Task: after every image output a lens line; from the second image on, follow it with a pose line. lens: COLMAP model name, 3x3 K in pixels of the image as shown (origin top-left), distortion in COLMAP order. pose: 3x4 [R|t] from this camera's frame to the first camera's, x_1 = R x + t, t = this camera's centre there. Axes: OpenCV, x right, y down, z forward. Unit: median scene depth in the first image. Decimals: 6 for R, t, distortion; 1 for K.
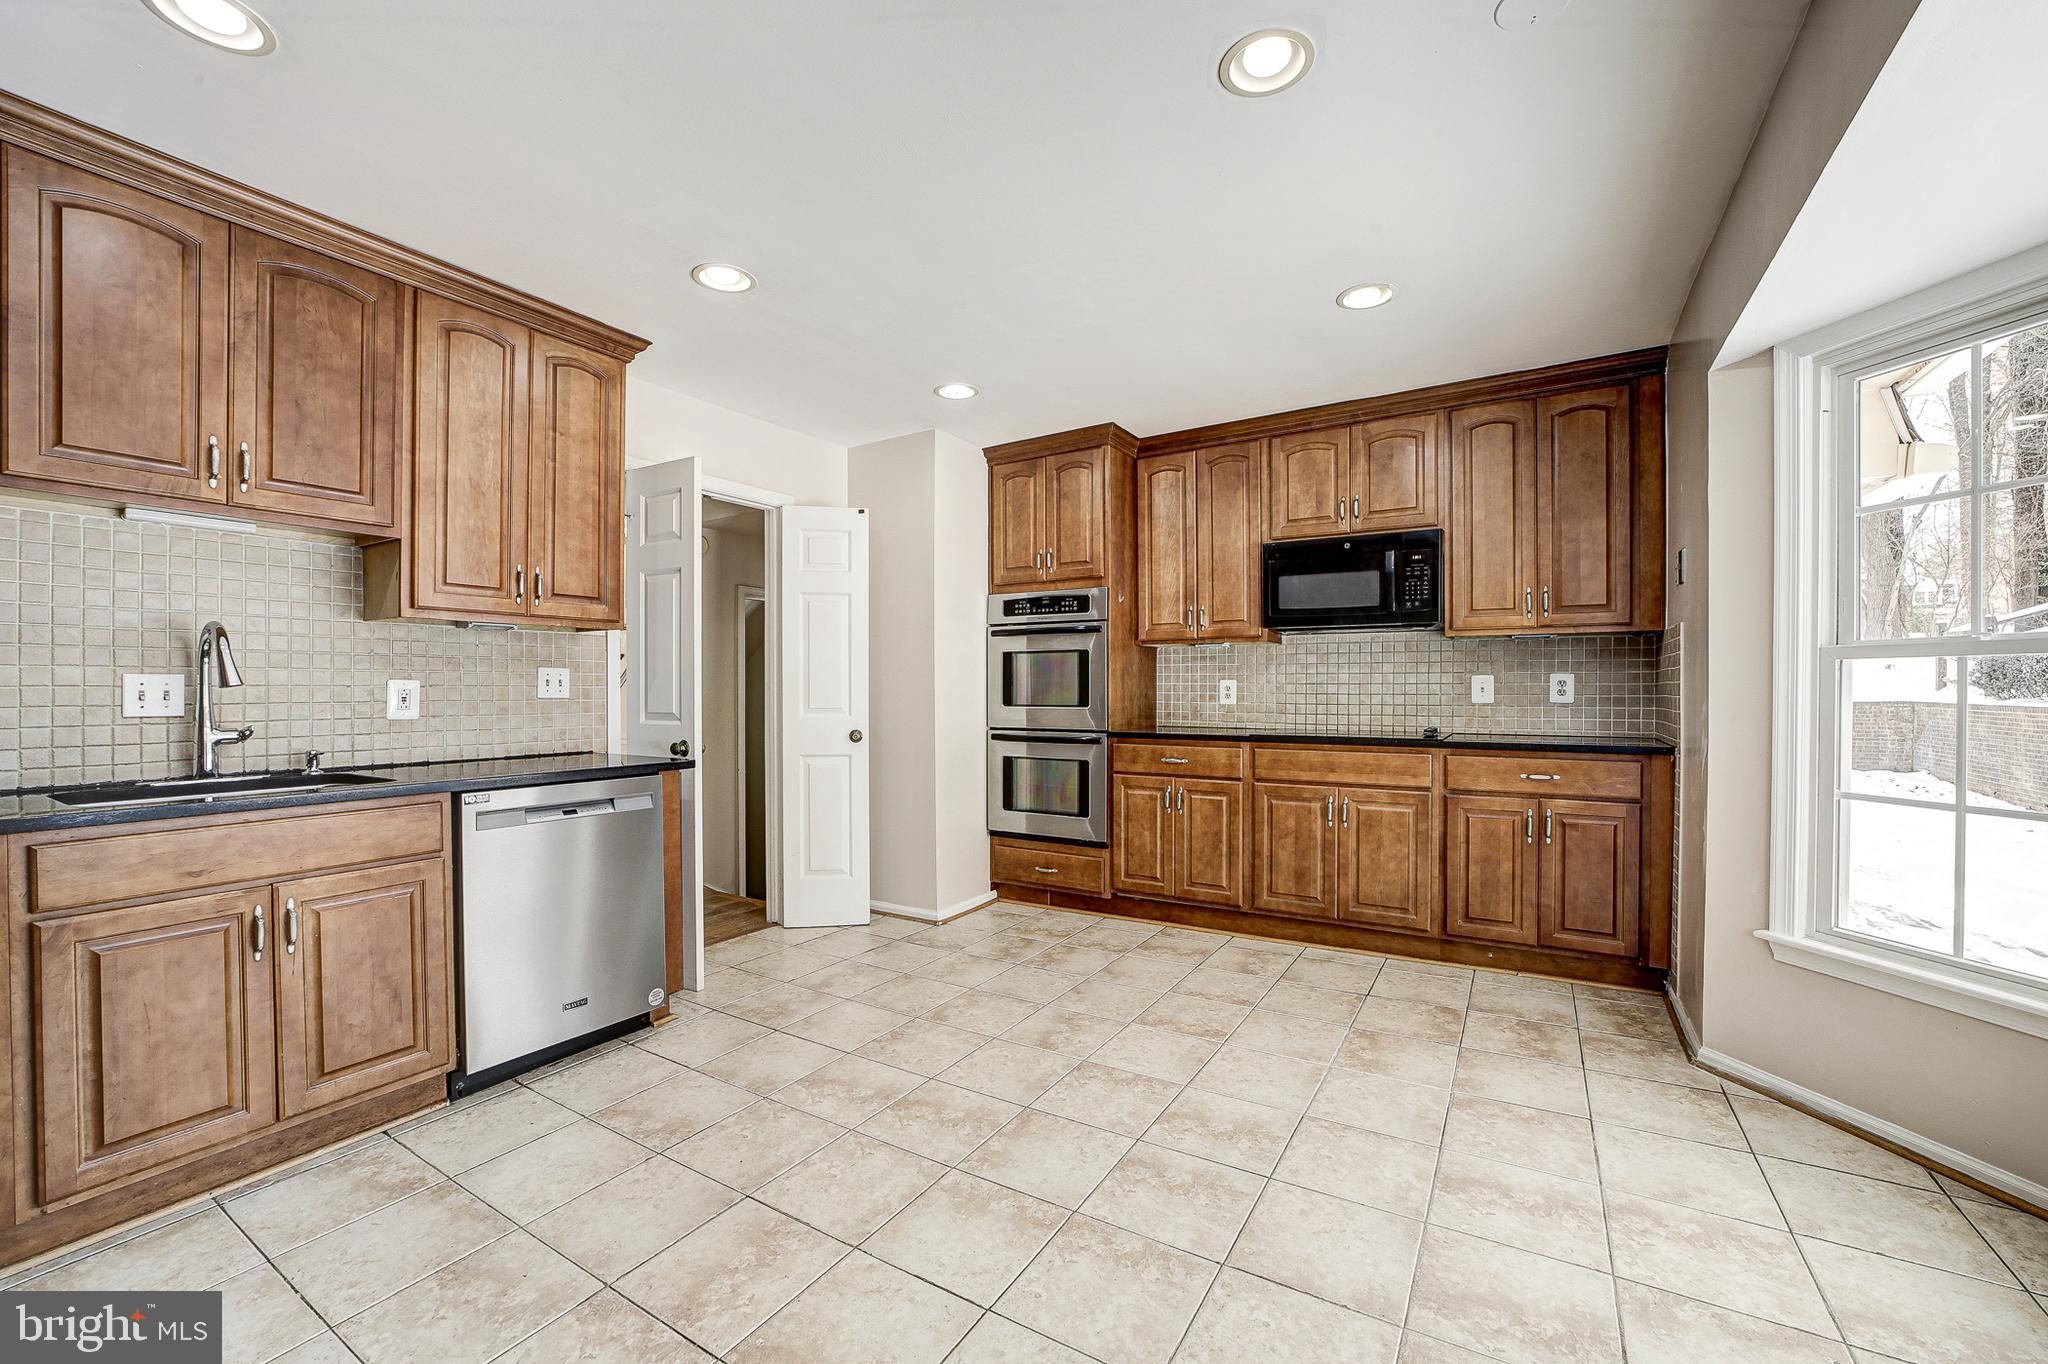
lens RADIAL K [[815.4, 0, 1008.6], [0, 815.4, 693.9], [0, 0, 1]] dist [-0.001533, -0.000037]
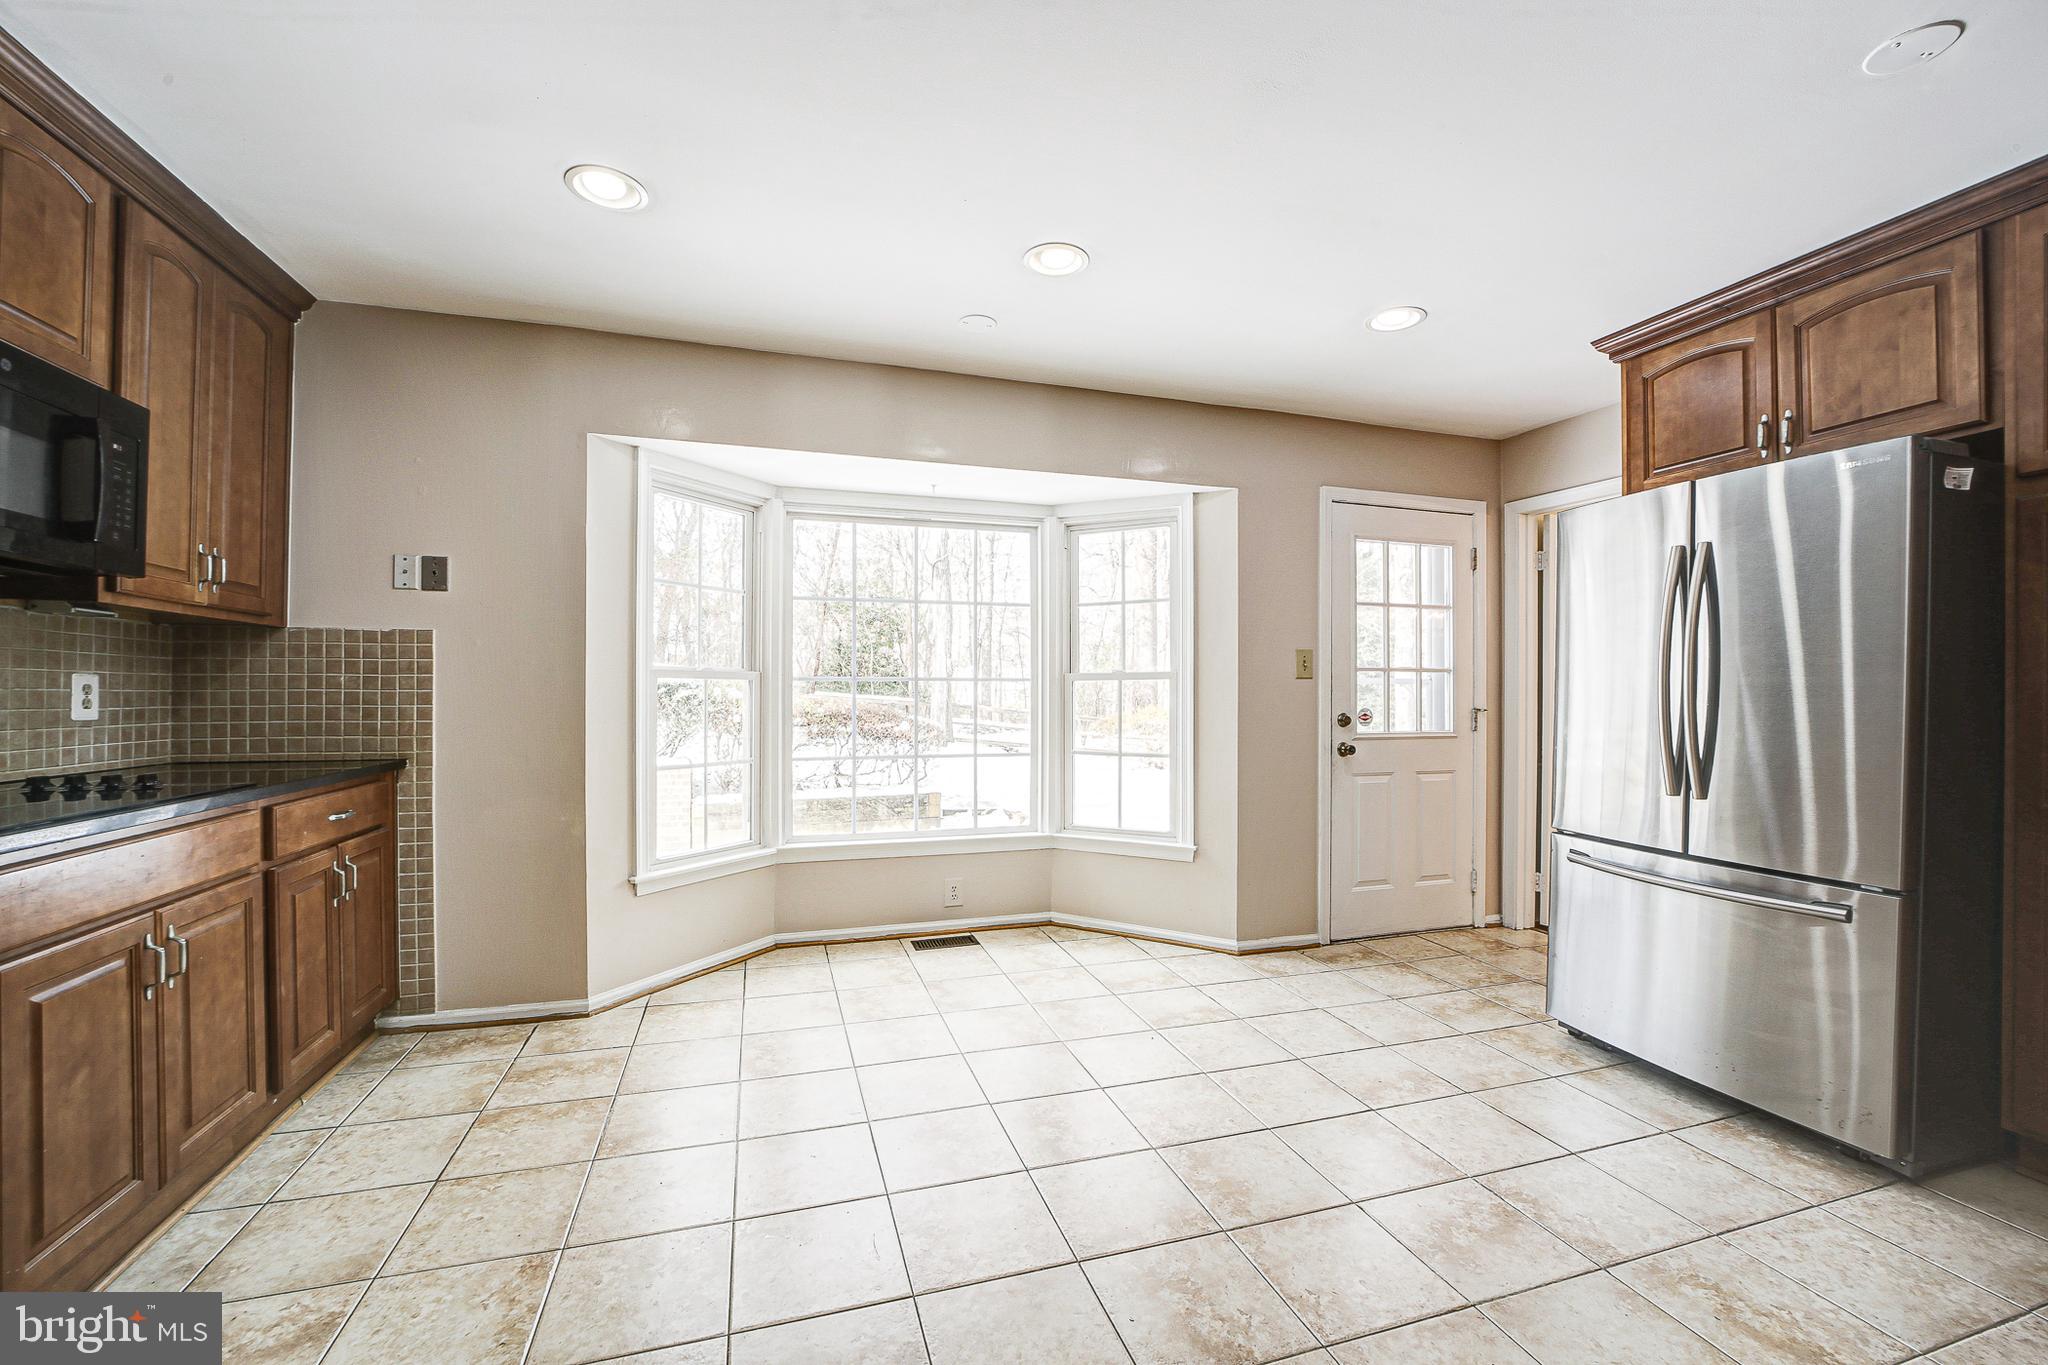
lens RADIAL K [[815.4, 0, 1012.2], [0, 815.4, 685.0], [0, 0, 1]] dist [-0.001533, -0.000037]
pose [[-0.748618, 0.001549, 0.663000, -0.343003], [0.000140, 0.999998, -0.002178, -0.018646], [-0.663002, -0.001537, -0.748616, 1.265877]]
